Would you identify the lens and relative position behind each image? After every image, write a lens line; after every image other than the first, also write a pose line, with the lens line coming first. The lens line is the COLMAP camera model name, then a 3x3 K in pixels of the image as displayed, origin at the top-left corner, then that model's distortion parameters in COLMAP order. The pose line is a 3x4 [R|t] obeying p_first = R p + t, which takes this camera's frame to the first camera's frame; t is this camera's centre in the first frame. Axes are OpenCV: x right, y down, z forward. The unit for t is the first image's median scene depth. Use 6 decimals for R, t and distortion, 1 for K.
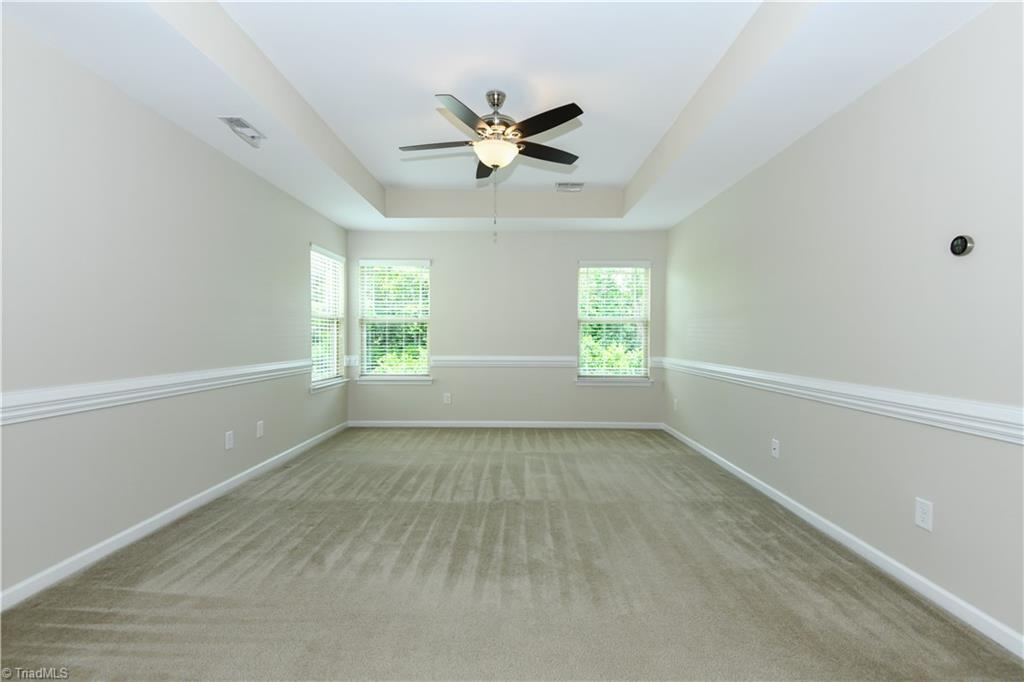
lens RADIAL K [[468.5, 0, 511.2], [0, 468.5, 337.9], [0, 0, 1]] dist [0.015357, -0.012820]
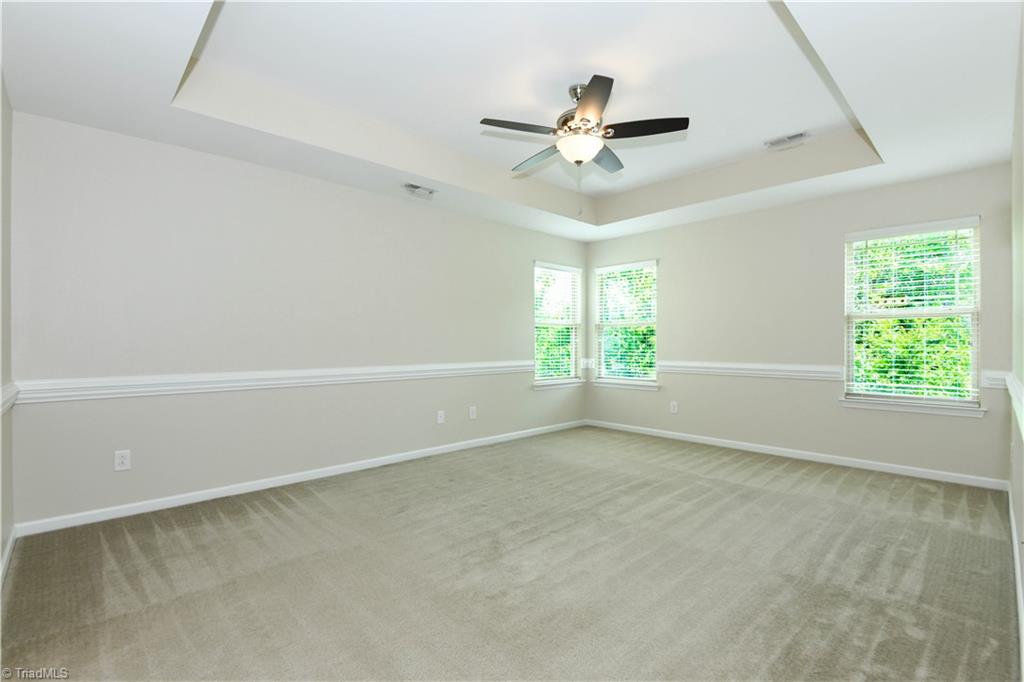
lens RADIAL K [[468.5, 0, 504.5], [0, 468.5, 339.0], [0, 0, 1]] dist [0.015357, -0.012820]
pose [[0.695133, -0.010230, -0.718808, 0.355819], [0.001560, 0.999918, -0.012723, 0.007236], [0.718879, 0.007723, 0.695092, 0.141000]]
